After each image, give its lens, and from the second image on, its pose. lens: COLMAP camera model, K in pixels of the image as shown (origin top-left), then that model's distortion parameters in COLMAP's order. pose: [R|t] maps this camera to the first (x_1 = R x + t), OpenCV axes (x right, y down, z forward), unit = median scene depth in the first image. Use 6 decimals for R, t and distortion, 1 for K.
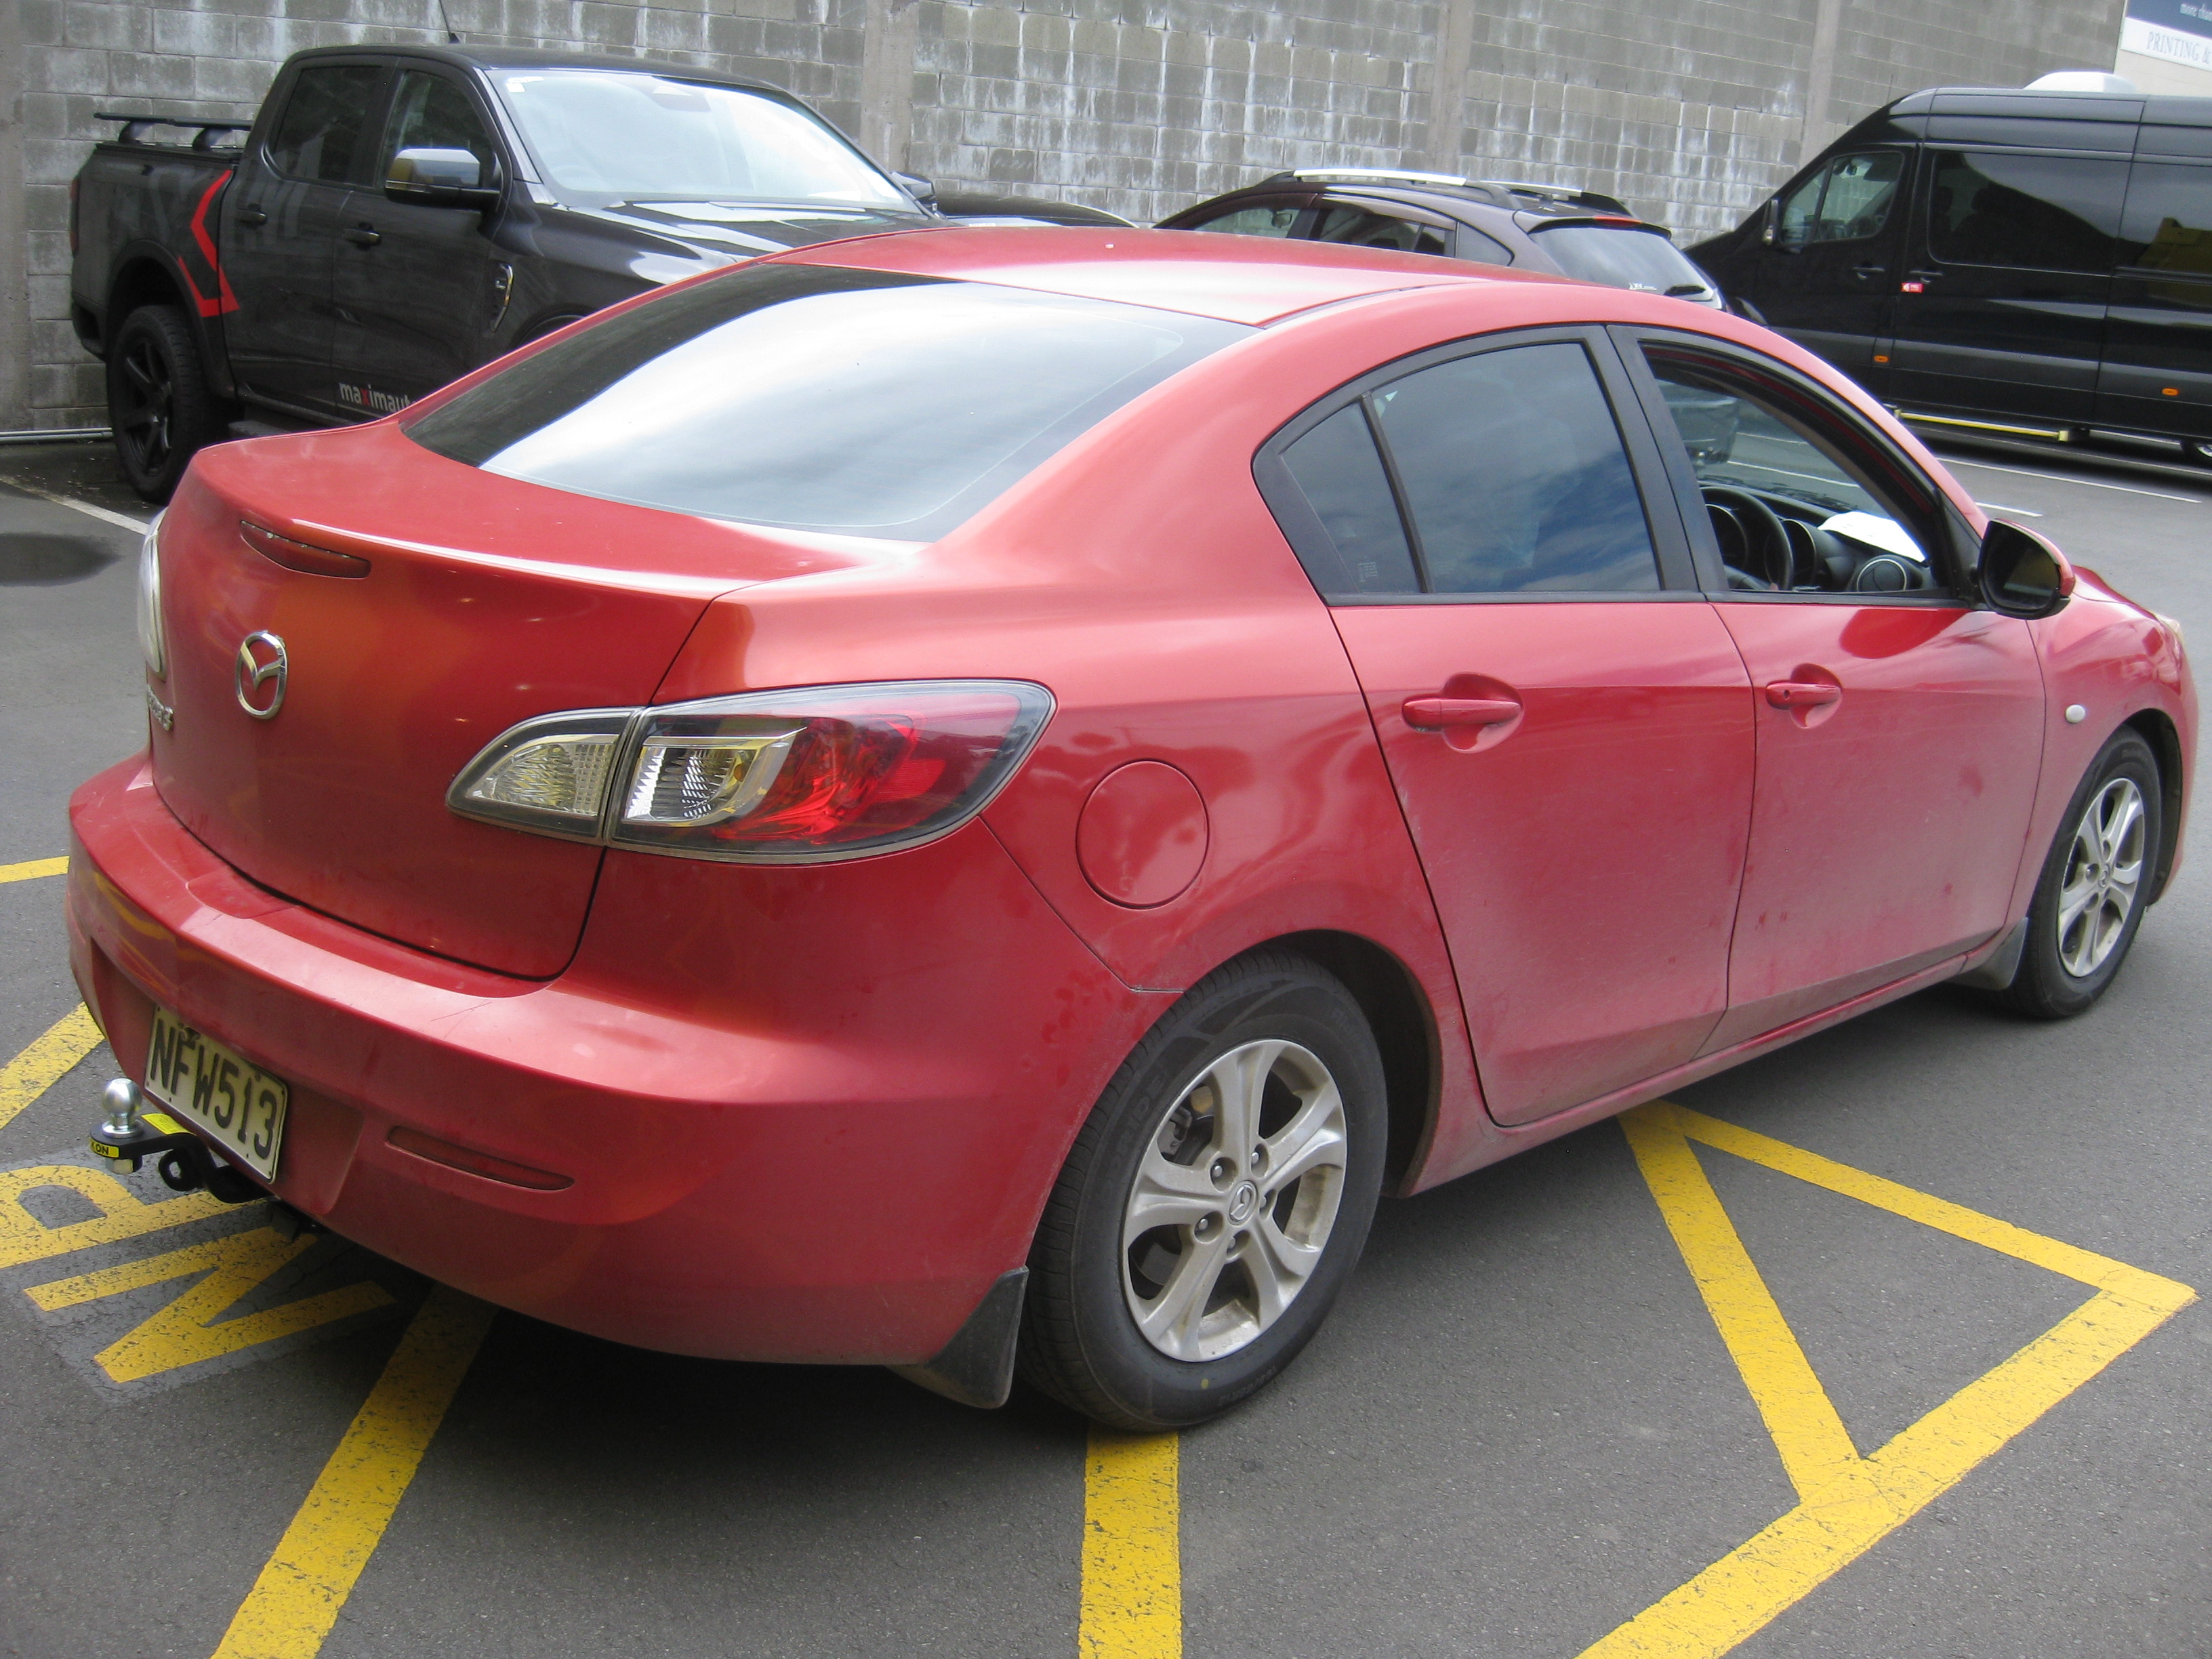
lens RADIAL K [[2436.2, 0, 1094.1], [0, 2436.2, 832.0], [0, 0, 1]] dist [-0.106272, 0.000000]
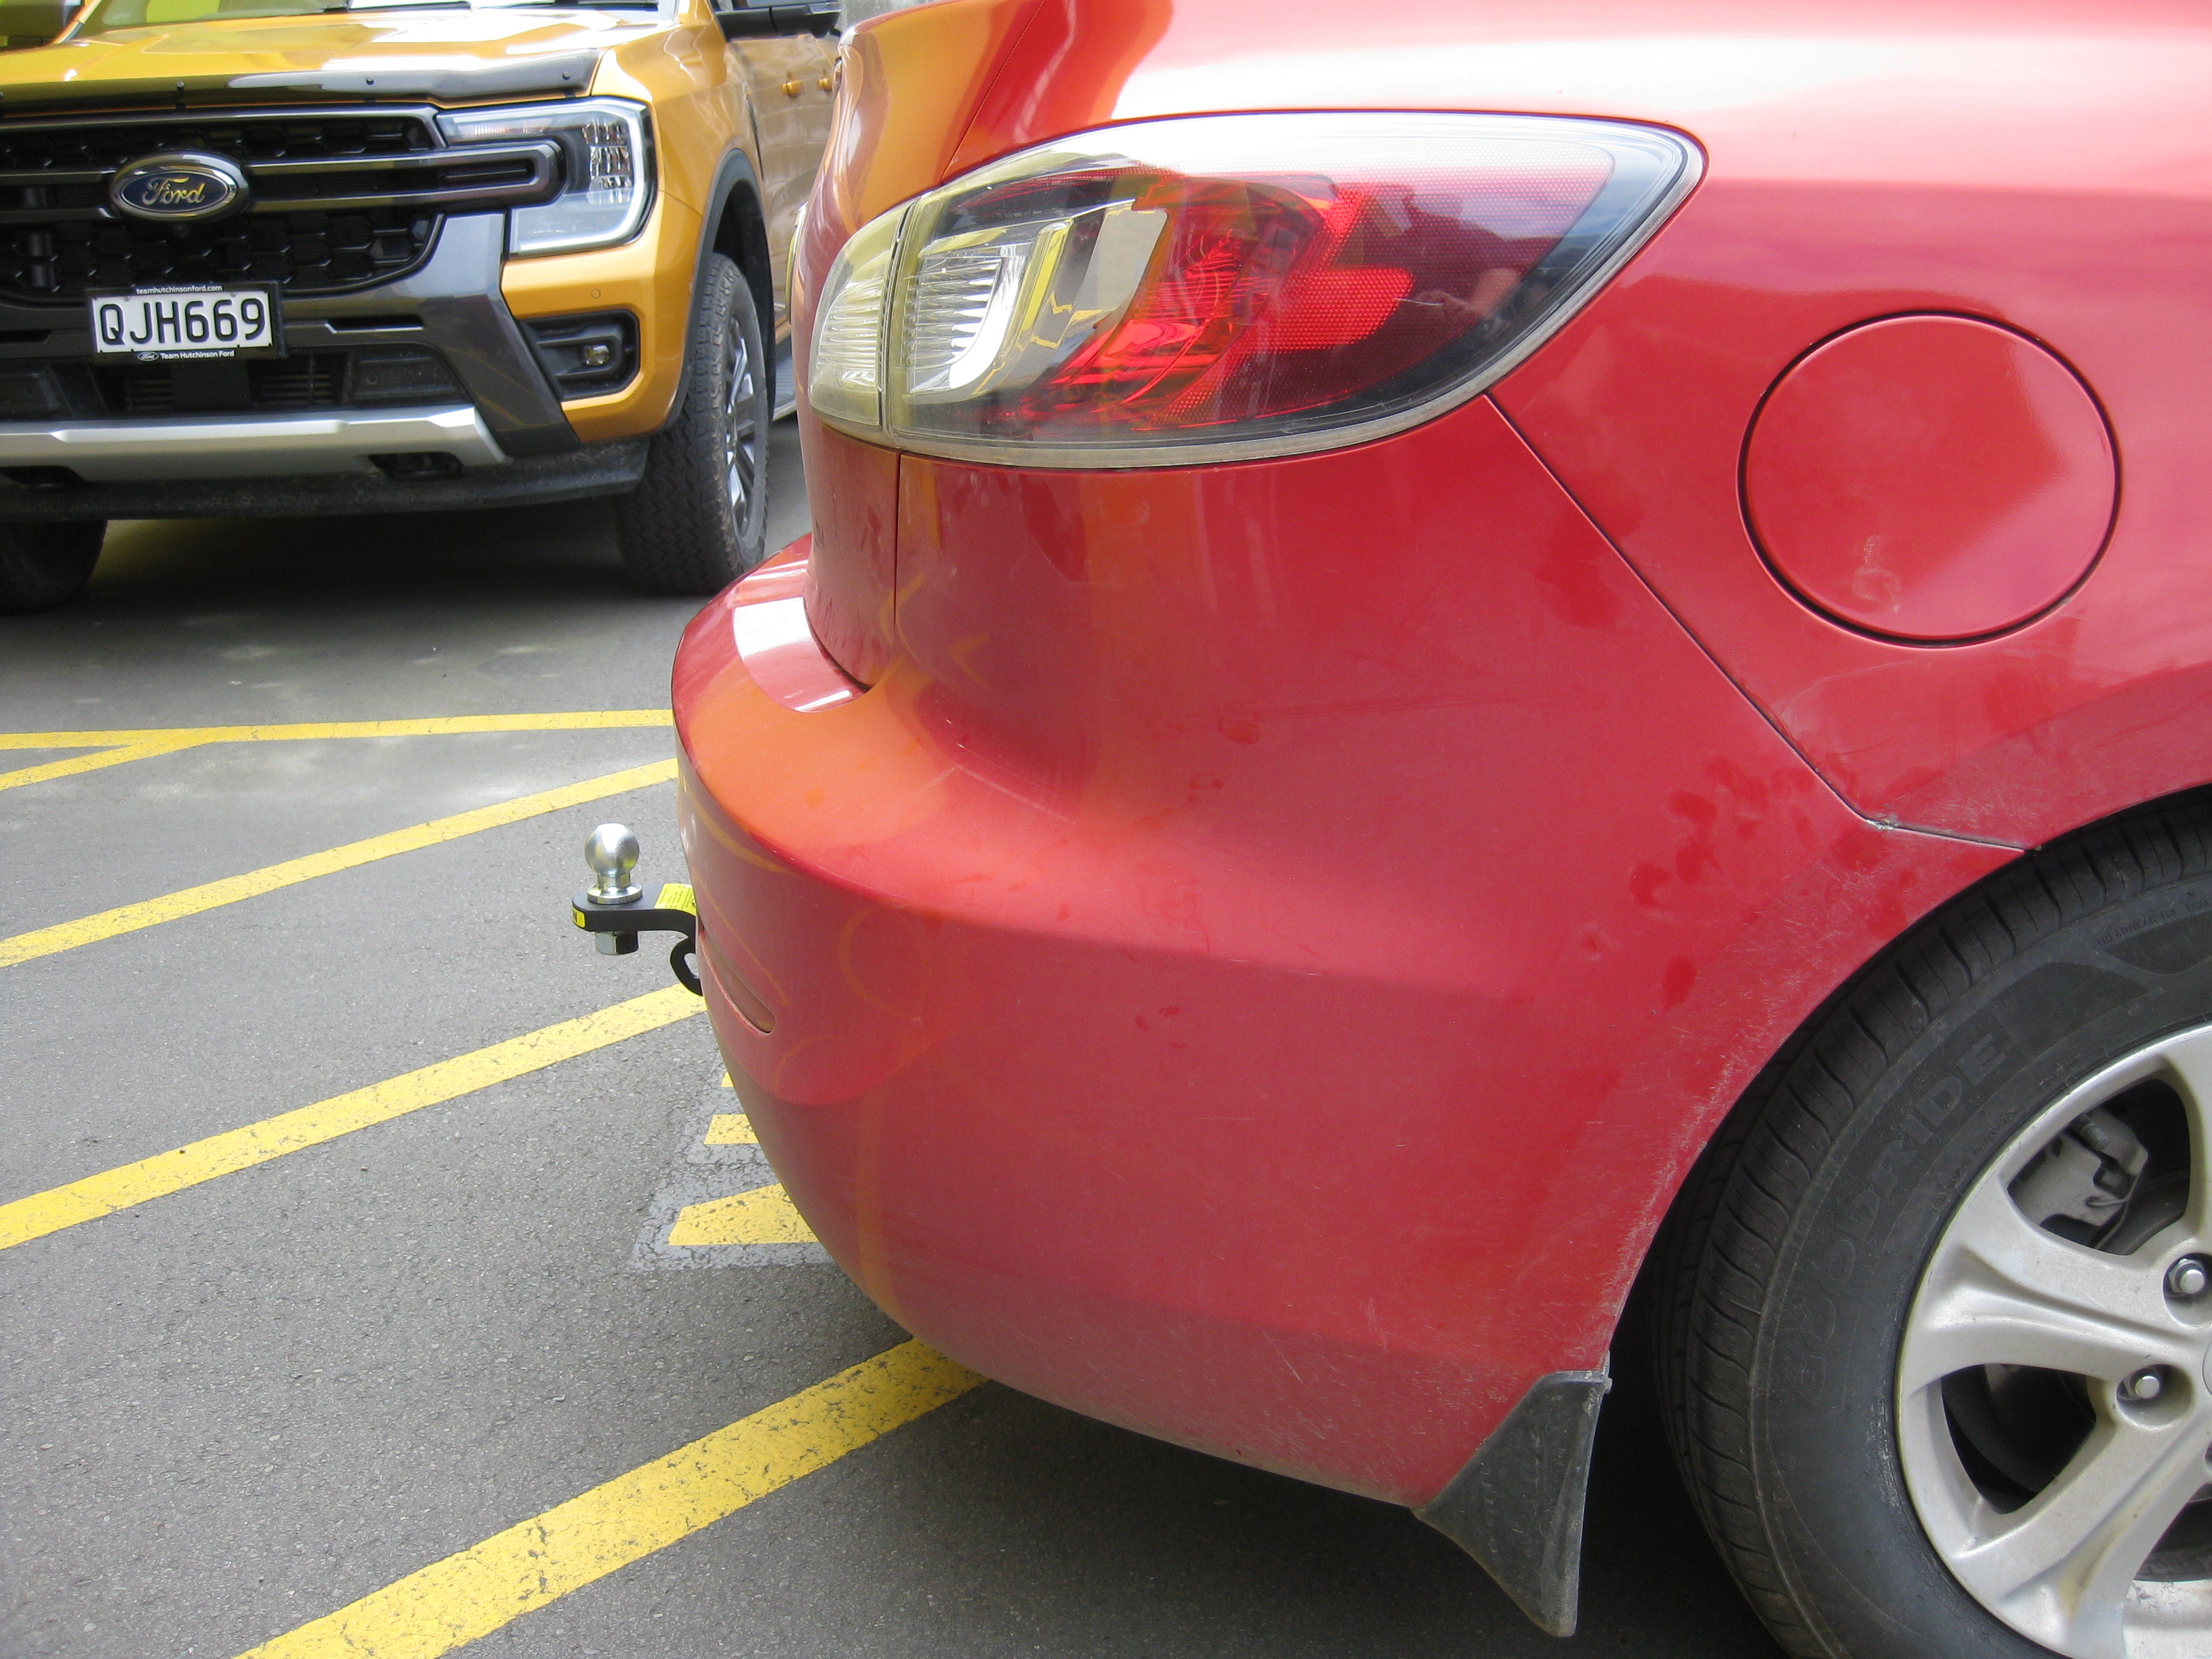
lens RADIAL K [[2436.2, 0, 1113.6], [0, 2436.2, 828.8], [0, 0, 1]] dist [-0.106272, 0.000000]
pose [[0.745482, 0.104175, -0.658334, 0.204062], [-0.102864, 0.993859, 0.040788, 0.061954], [0.658540, 0.037313, 0.751620, 0.570756]]
